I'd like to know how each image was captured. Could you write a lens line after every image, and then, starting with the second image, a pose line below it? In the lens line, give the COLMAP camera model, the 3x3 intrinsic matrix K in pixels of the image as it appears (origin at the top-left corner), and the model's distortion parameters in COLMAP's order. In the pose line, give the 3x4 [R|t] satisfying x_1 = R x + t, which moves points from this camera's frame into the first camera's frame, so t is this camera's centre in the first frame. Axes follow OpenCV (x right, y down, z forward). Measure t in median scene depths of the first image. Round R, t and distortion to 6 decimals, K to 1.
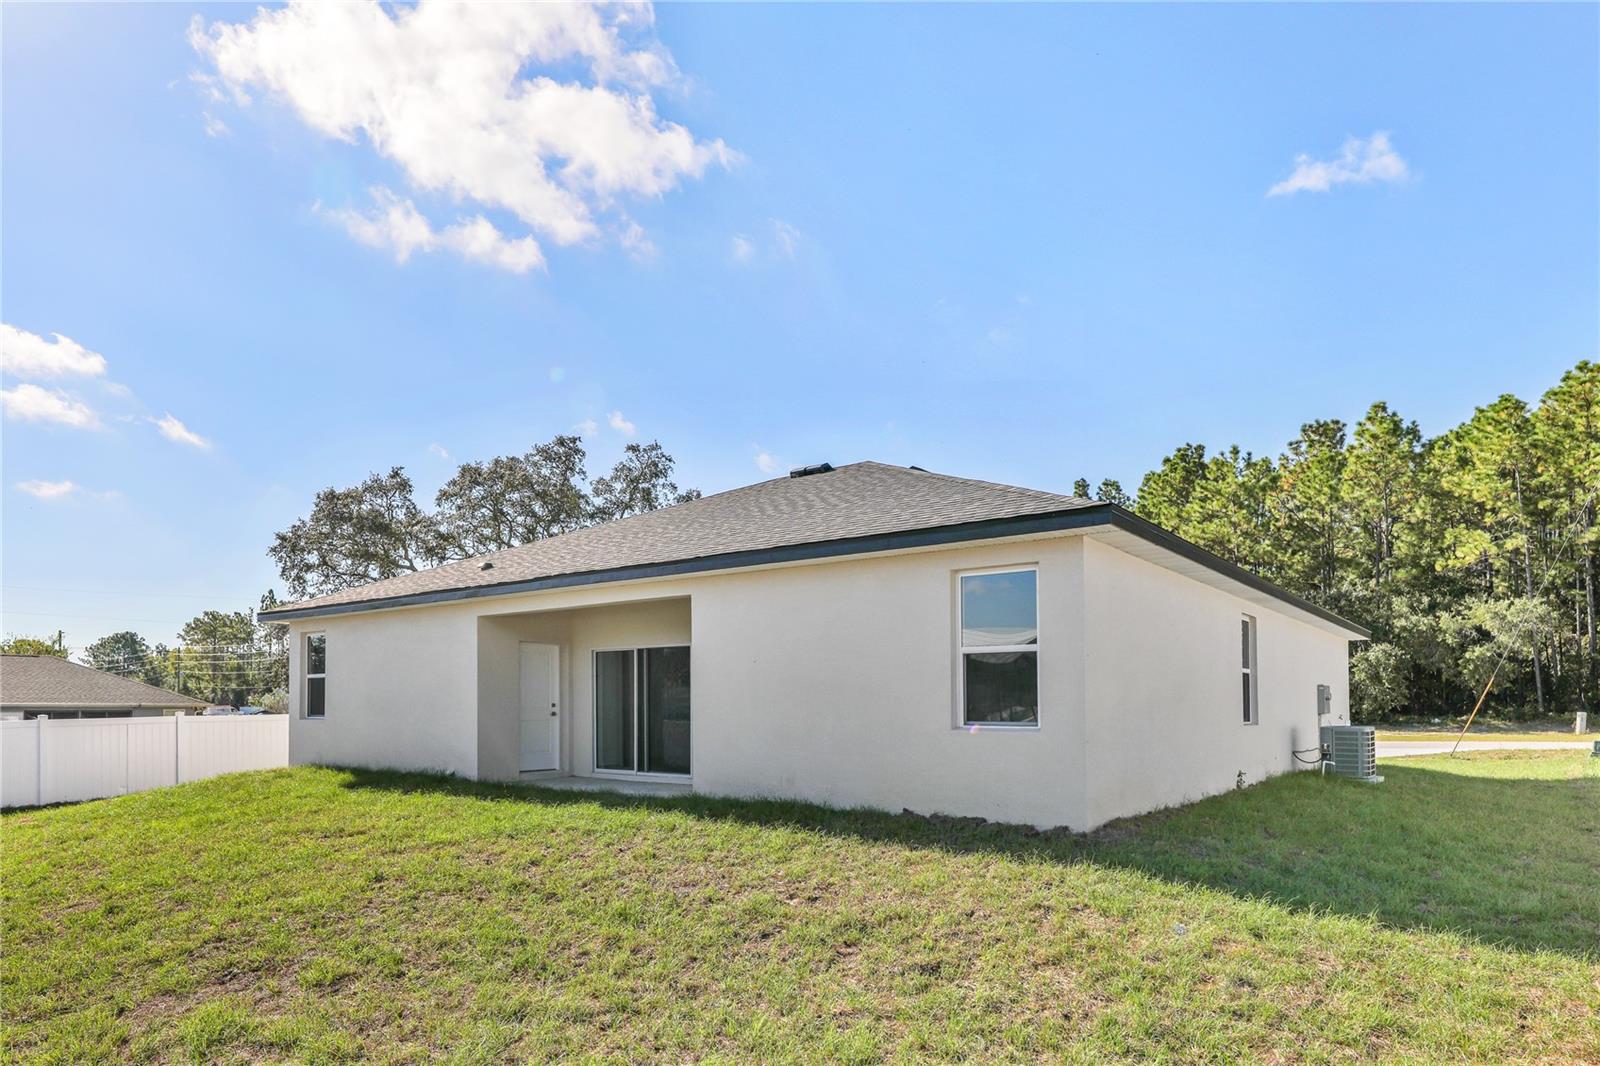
lens RADIAL K [[943.4, 0, 801.6], [0, 943.4, 496.9], [0, 0, 1]] dist [-0.000153, -0.000430]
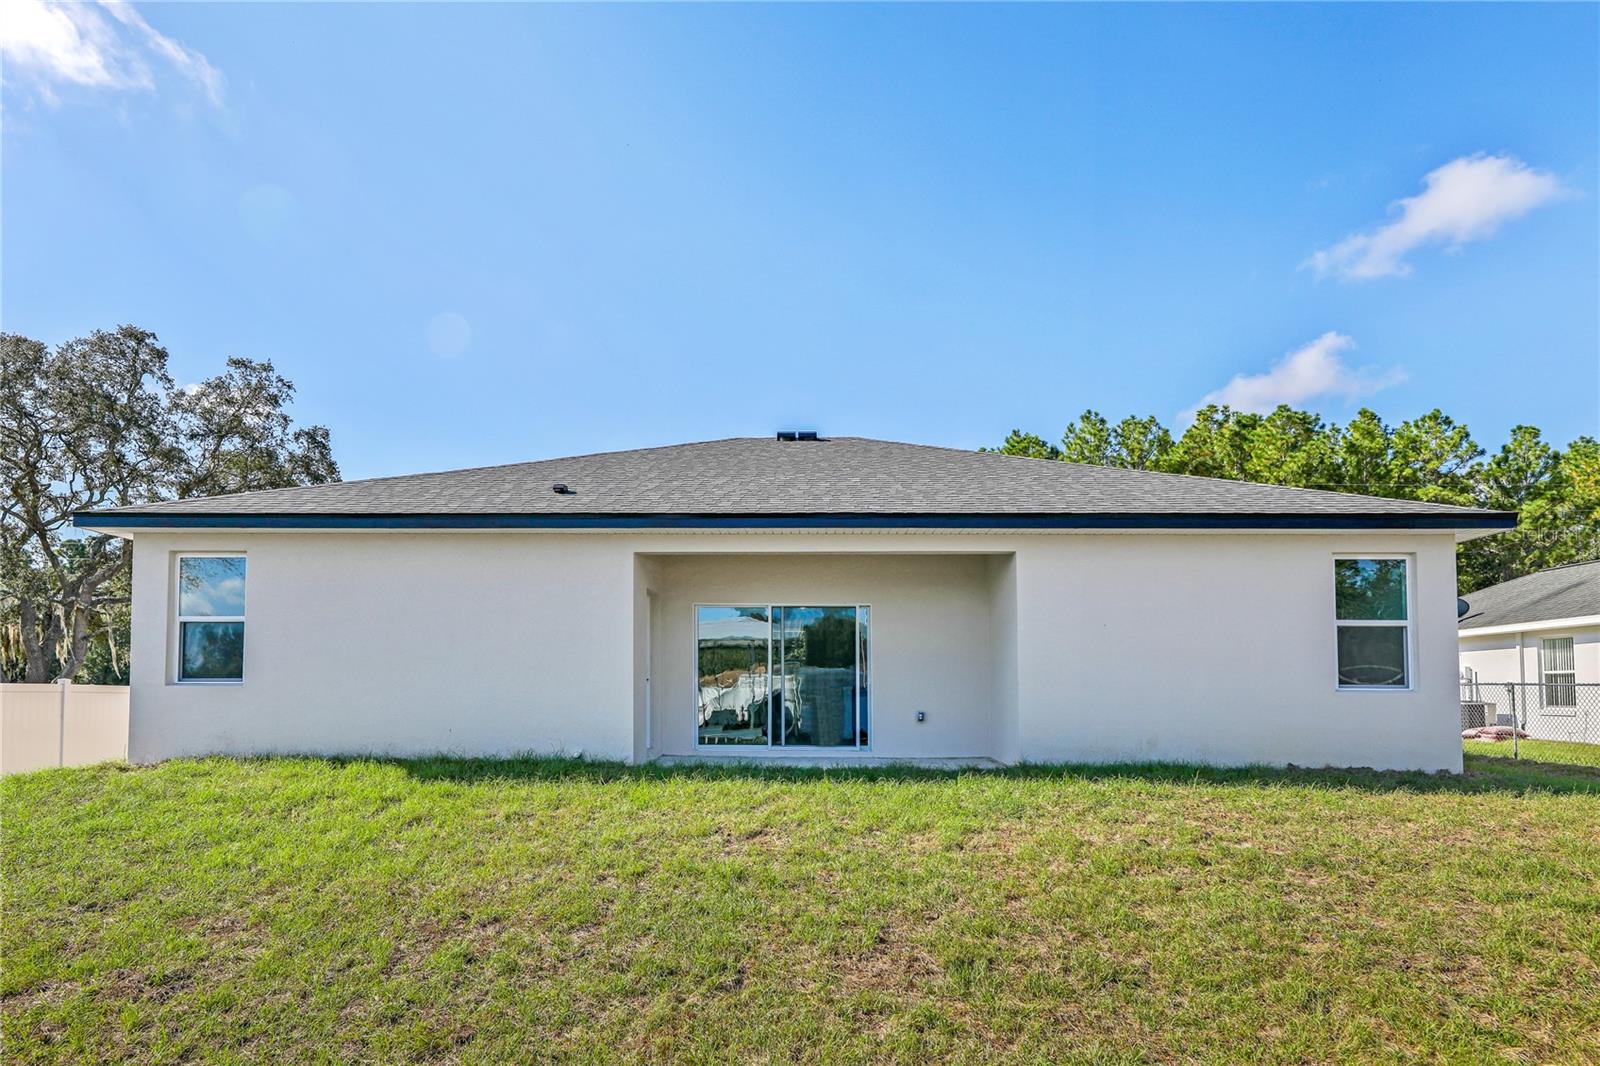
lens RADIAL K [[825.2, 0, 800.0], [0, 825.2, 533.0], [0, 0, 1]] dist [0.021026, 0.000059]
pose [[0.812591, 0.103717, 0.573532, -0.623636], [-0.132122, 0.991202, 0.007945, 0.086751], [-0.567662, -0.082232, 0.819144, 0.363822]]
